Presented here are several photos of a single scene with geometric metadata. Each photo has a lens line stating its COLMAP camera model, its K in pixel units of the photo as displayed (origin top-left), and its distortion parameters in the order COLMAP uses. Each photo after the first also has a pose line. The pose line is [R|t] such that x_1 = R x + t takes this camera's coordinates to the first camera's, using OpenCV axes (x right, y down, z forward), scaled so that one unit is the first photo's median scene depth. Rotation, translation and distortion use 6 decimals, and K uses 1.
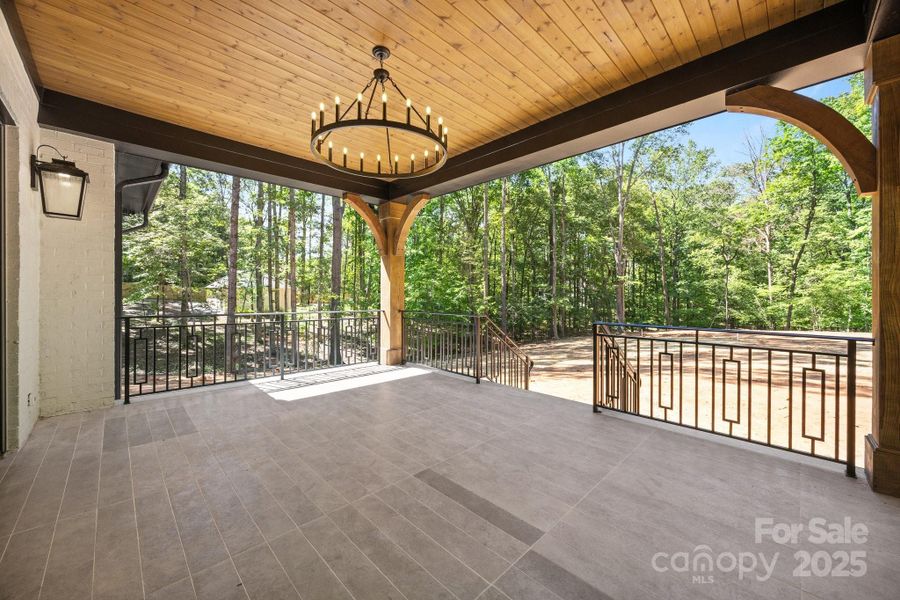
lens RADIAL K [[343.0, 0, 449.1], [0, 343.0, 294.2], [0, 0, 1]] dist [0.001718, 0.000035]
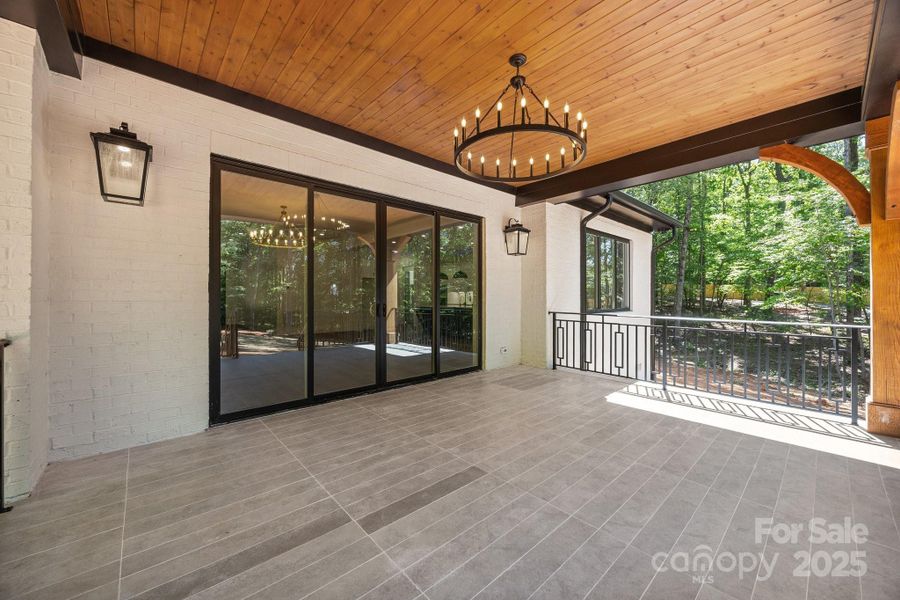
lens RADIAL K [[343.0, 0, 449.4], [0, 343.0, 300.1], [0, 0, 1]] dist [0.001718, 0.000035]
pose [[-0.050815, 0.002384, -0.998705, 0.939365], [-0.001790, 0.999995, 0.002478, 0.014690], [0.998706, 0.001913, -0.050810, 0.963013]]
